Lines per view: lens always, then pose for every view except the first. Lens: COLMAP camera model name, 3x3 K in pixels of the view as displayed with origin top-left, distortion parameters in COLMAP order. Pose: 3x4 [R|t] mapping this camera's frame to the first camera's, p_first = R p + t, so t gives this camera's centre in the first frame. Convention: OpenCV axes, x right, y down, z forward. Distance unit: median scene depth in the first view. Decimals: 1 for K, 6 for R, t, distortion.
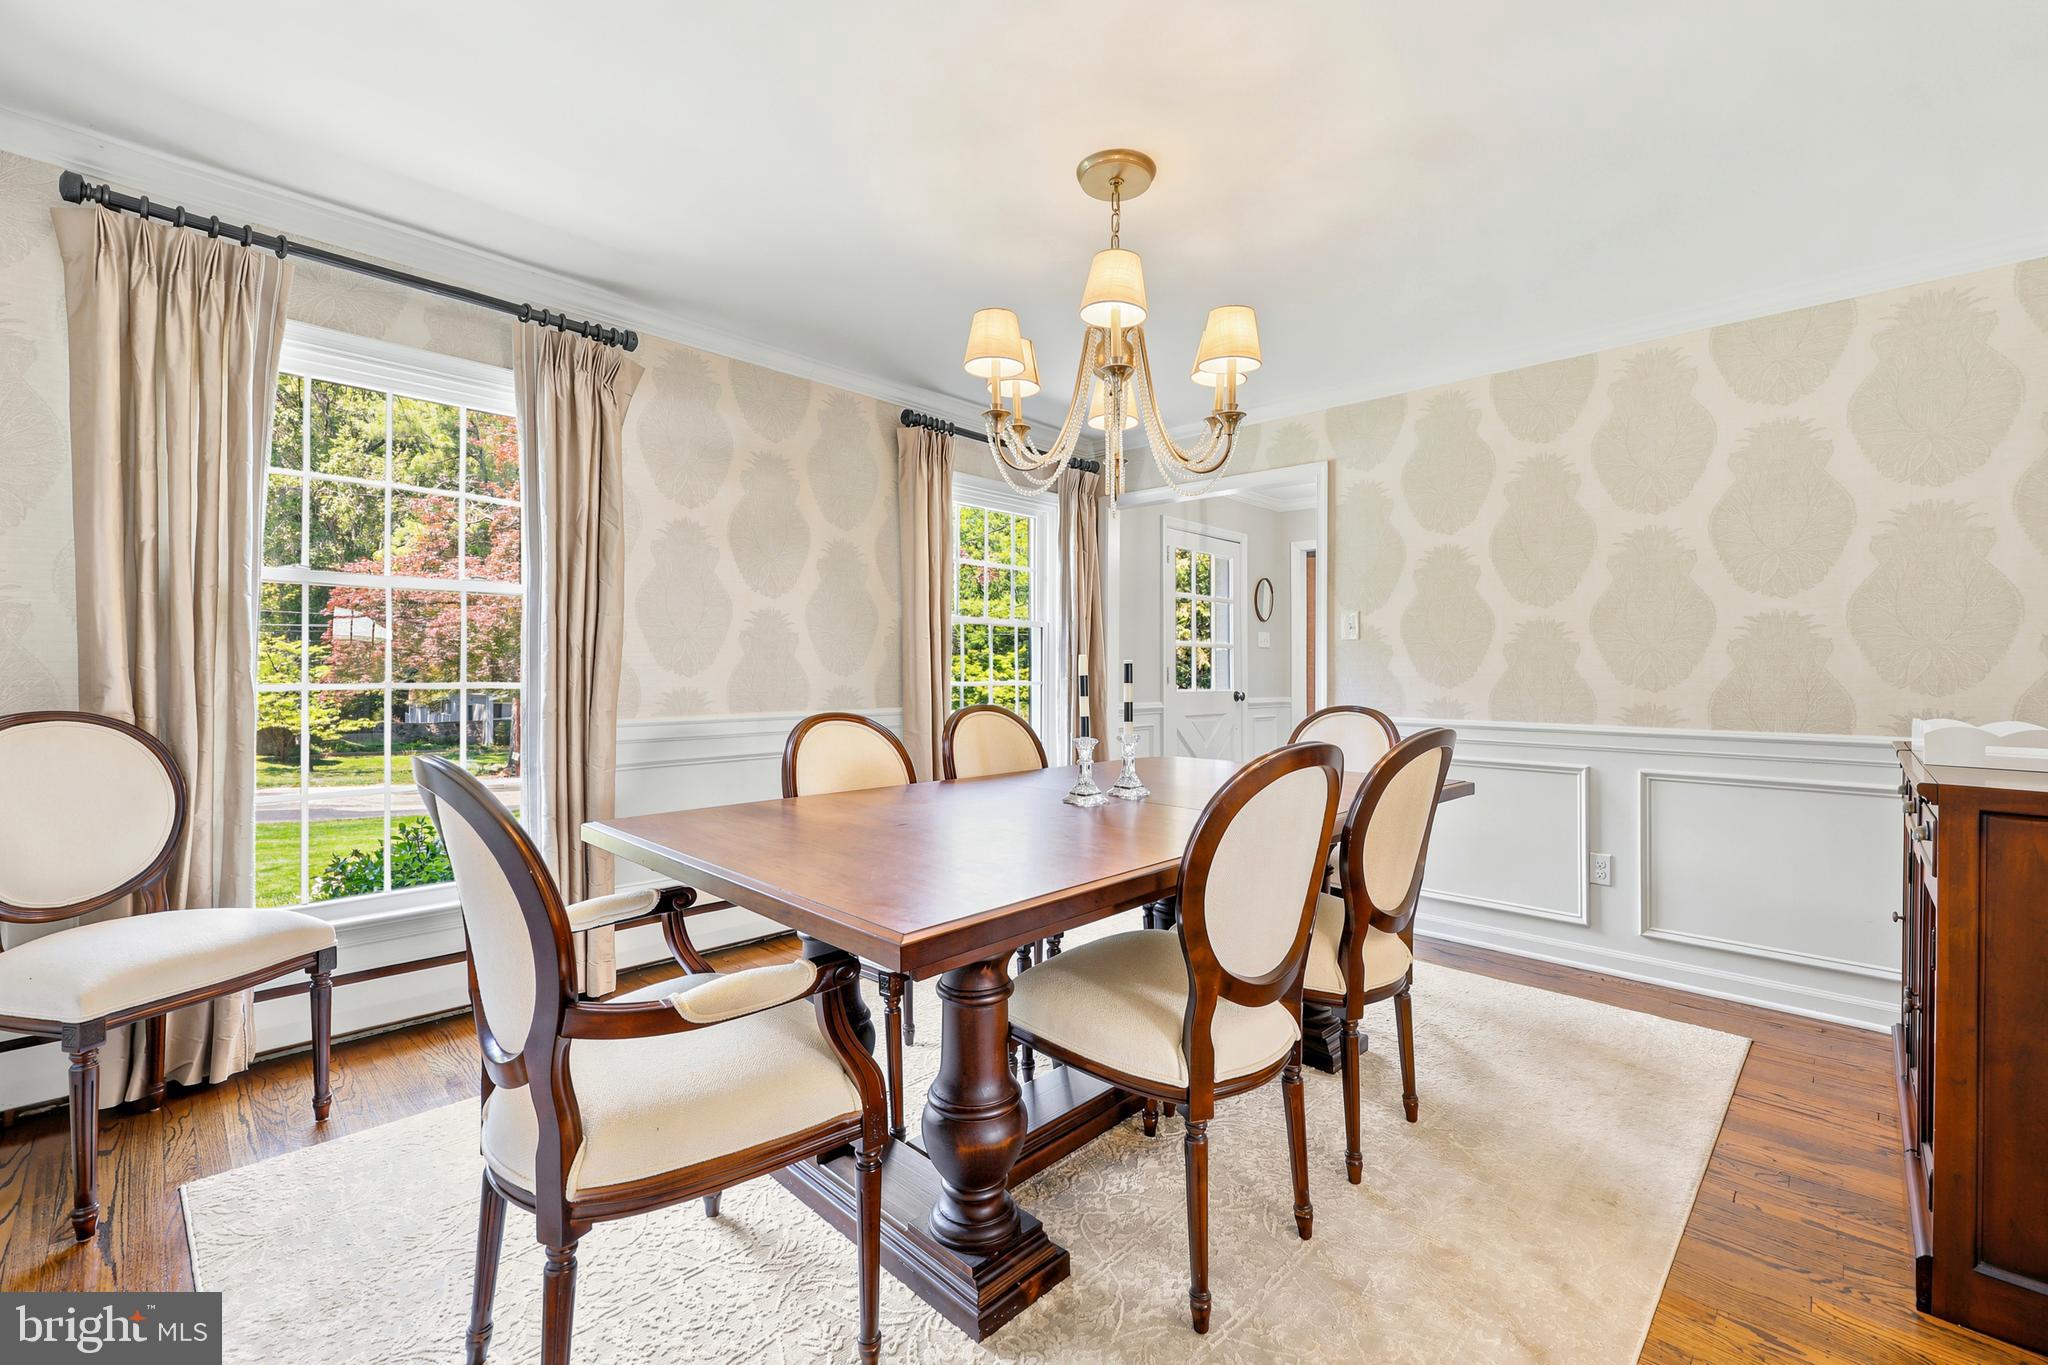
lens RADIAL K [[837.9, 0, 1025.3], [0, 837.9, 674.1], [0, 0, 1]] dist [0.017543, 0.000196]
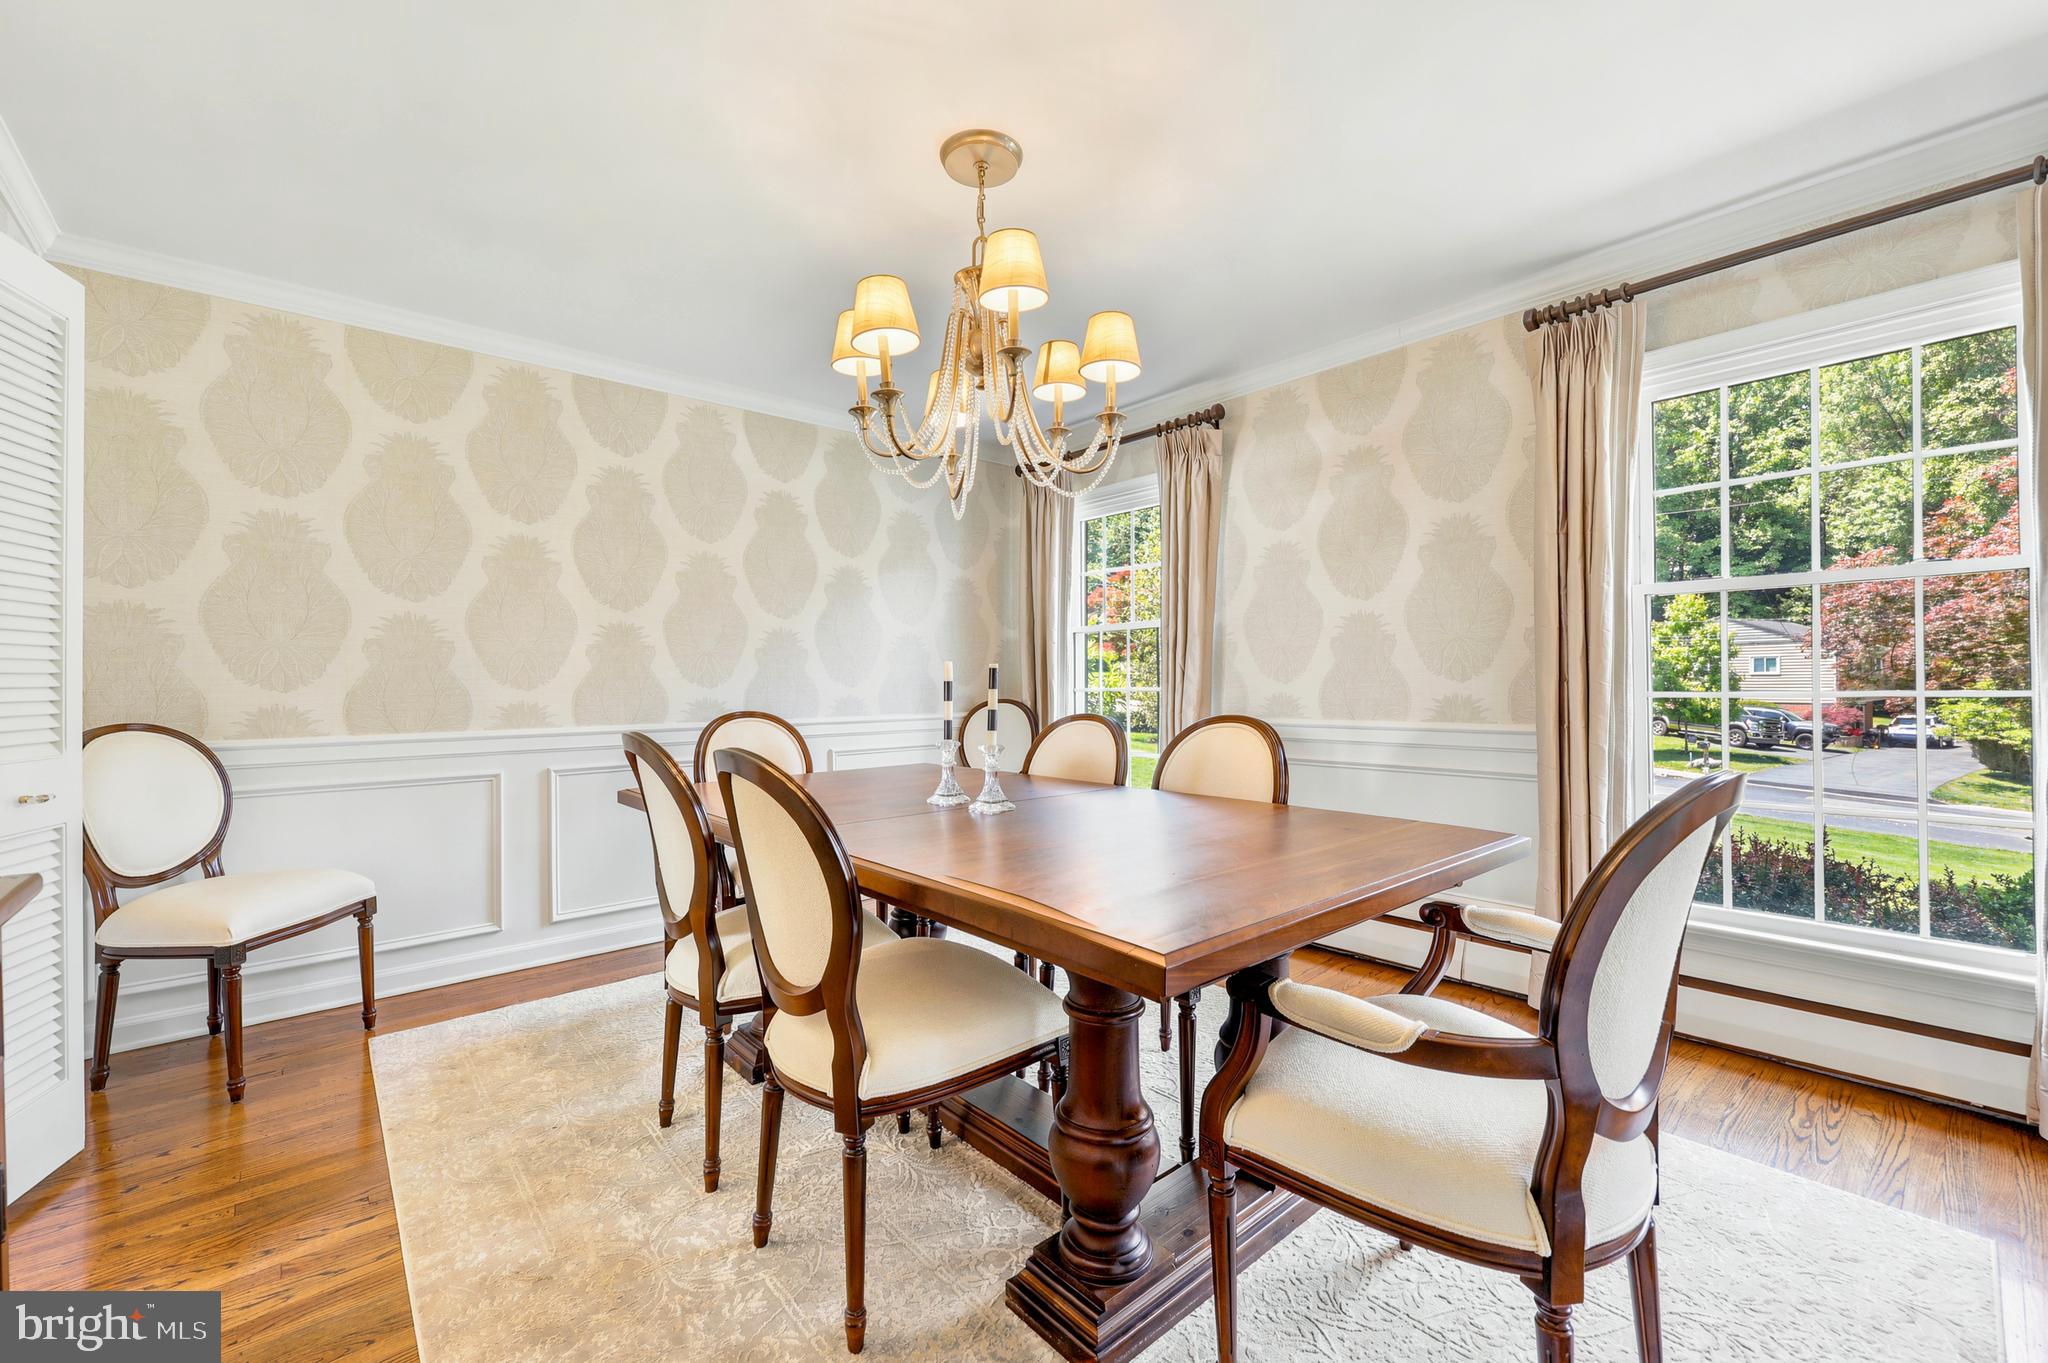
lens RADIAL K [[837.9, 0, 1020.2], [0, 837.9, 681.0], [0, 0, 1]] dist [0.017543, 0.000196]
pose [[-0.053624, -0.001811, -0.998560, 0.640588], [0.004483, 0.999988, -0.002054, 0.001017], [0.998551, -0.004587, -0.053615, 0.636772]]
